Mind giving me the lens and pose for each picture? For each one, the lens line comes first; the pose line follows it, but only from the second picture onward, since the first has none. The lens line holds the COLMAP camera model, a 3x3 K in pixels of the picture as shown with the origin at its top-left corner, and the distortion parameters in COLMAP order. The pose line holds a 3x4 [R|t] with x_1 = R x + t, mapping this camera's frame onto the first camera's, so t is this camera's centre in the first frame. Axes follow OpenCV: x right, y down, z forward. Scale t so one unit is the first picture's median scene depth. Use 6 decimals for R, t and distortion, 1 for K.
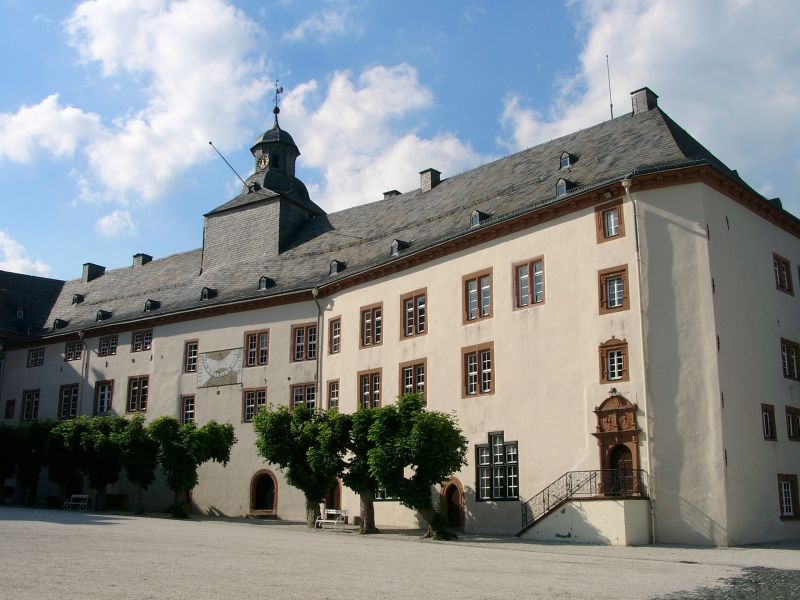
lens RADIAL K [[803.9, 0, 395.5], [0, 803.9, 304.3], [0, 0, 1]] dist [-0.106656, 0.000000]
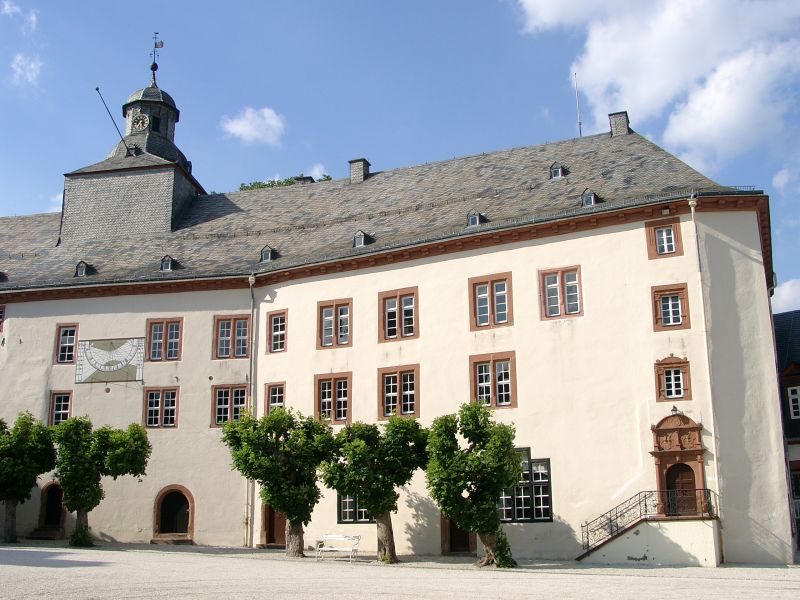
lens RADIAL K [[803.9, 0, 401.2], [0, 803.9, 308.3], [0, 0, 1]] dist [-0.106656, 0.000000]
pose [[0.922364, 0.086103, 0.376605, -0.350825], [-0.082591, 0.996257, -0.025494, 0.030826], [-0.377390, -0.007590, 0.926023, 0.183111]]
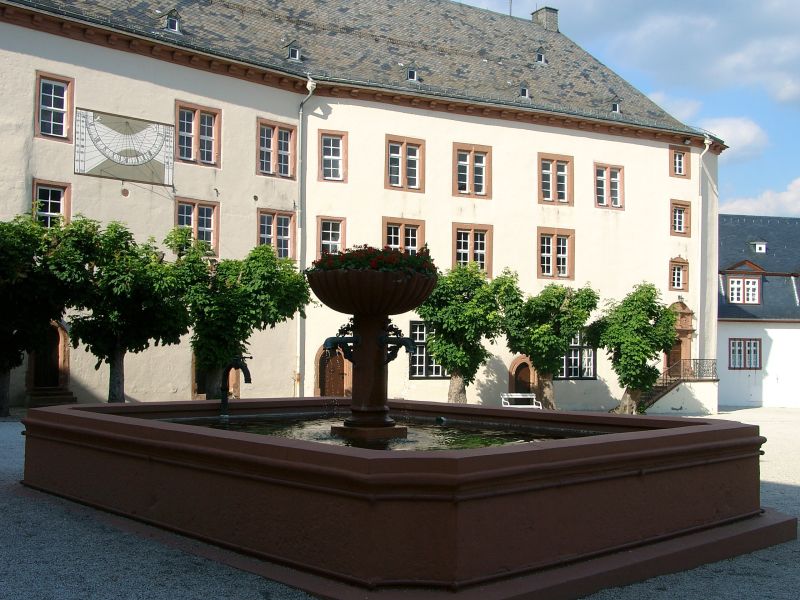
lens RADIAL K [[948.1, 0, 407.8], [0, 948.1, 297.8], [0, 0, 1]] dist [-0.070755, 0.000000]
pose [[0.249170, 0.051386, 0.967095, -1.104290], [-0.254823, 0.966882, 0.014280, 0.167014], [-0.934334, -0.249996, 0.254013, 0.856149]]
